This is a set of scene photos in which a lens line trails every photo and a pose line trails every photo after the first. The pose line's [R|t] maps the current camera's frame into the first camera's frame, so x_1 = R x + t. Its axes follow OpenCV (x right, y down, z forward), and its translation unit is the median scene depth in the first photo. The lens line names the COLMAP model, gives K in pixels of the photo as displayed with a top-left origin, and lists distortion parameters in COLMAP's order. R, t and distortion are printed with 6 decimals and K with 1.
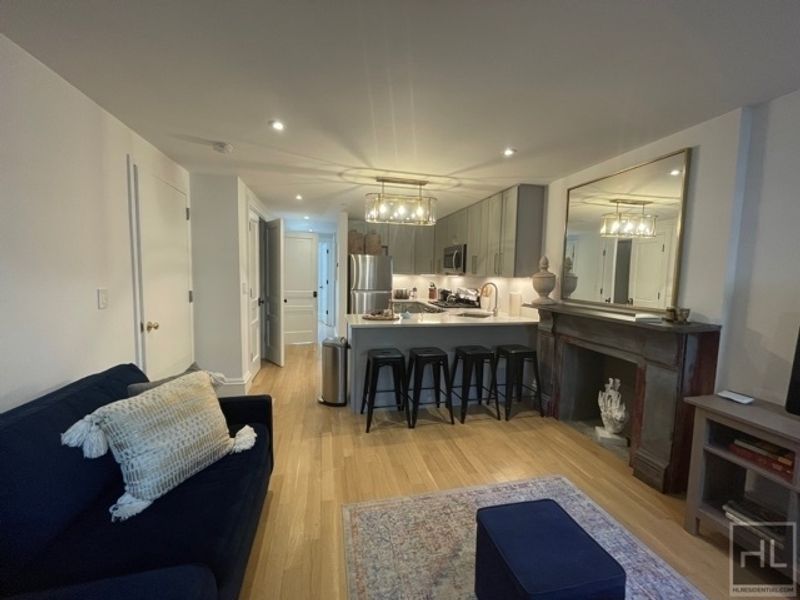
lens RADIAL K [[332.0, 0, 404.1], [0, 332.0, 299.2], [0, 0, 1]] dist [0.003406, -0.000017]
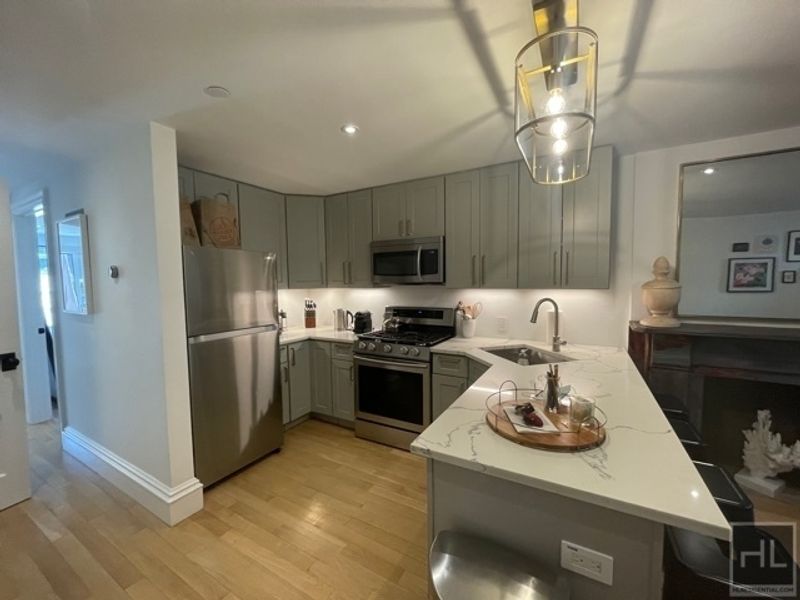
lens RADIAL K [[324.3, 0, 402.2], [0, 324.3, 303.1], [0, 0, 1]] dist [-0.000316, -0.000146]
pose [[0.686351, -0.079775, 0.722882, -0.436504], [0.093367, 0.995406, 0.021201, -0.096571], [-0.721253, 0.052942, 0.690646, 0.918779]]
